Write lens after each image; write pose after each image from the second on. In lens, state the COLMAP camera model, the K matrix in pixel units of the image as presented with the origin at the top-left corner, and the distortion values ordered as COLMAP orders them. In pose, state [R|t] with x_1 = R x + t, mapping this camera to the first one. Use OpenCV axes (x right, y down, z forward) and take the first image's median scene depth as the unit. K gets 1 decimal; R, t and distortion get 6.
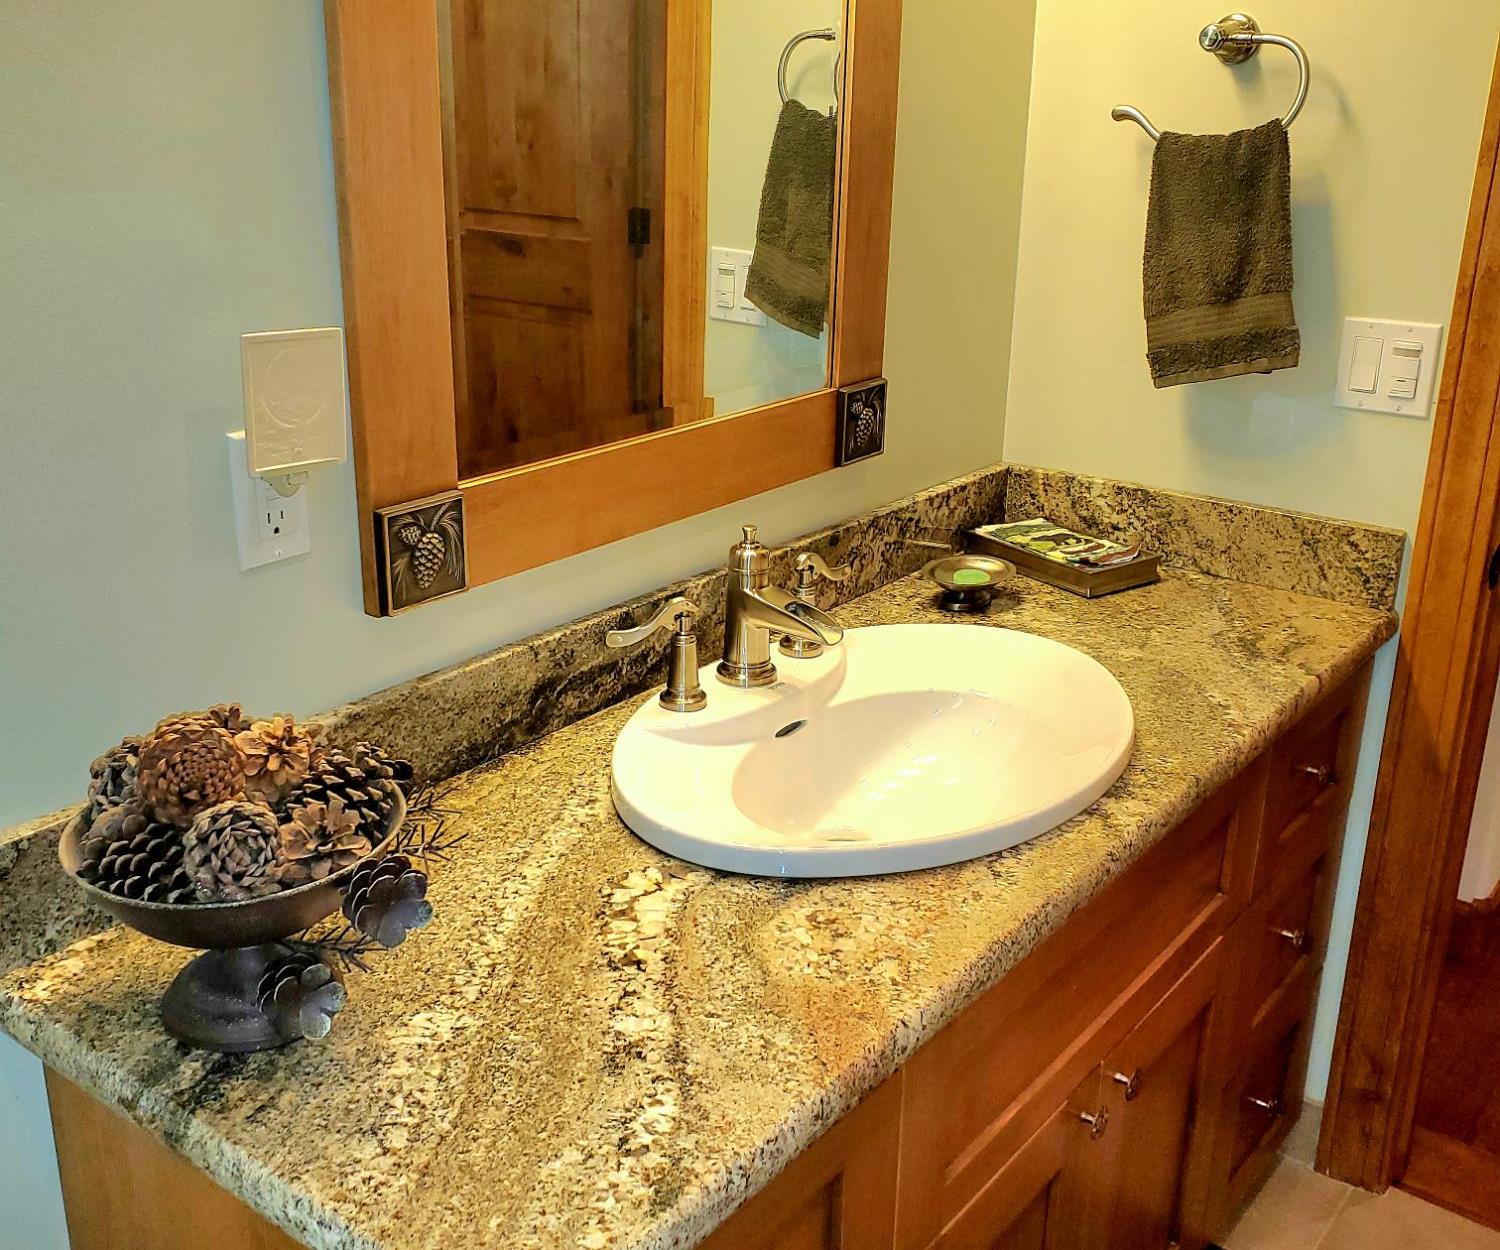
lens RADIAL K [[1547.6, 0, 744.0], [0, 1547.6, 603.0], [0, 0, 1]] dist [0.096719, -0.010999]
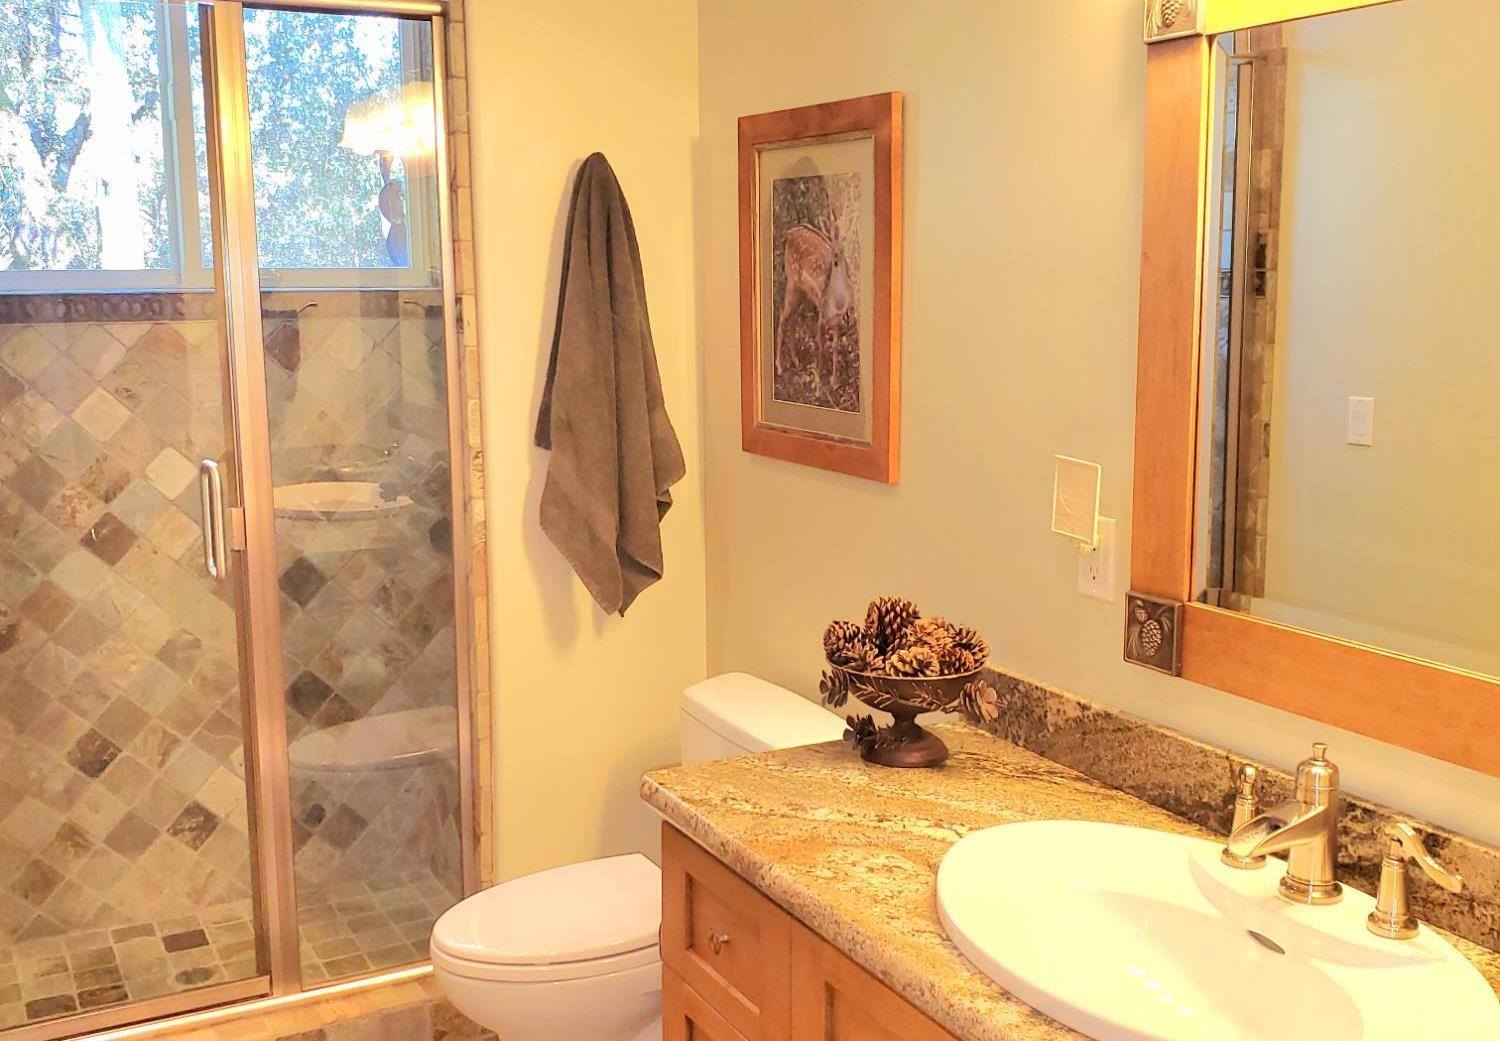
lens RADIAL K [[1579.7, 0, 743.9], [0, 1579.7, 527.6], [0, 0, 1]] dist [0.168634, -0.500596]
pose [[-0.418137, 0.129793, -0.899064, 1.392544], [-0.301403, 0.913846, 0.272104, -0.448250], [0.856923, 0.384758, -0.342993, 1.246328]]
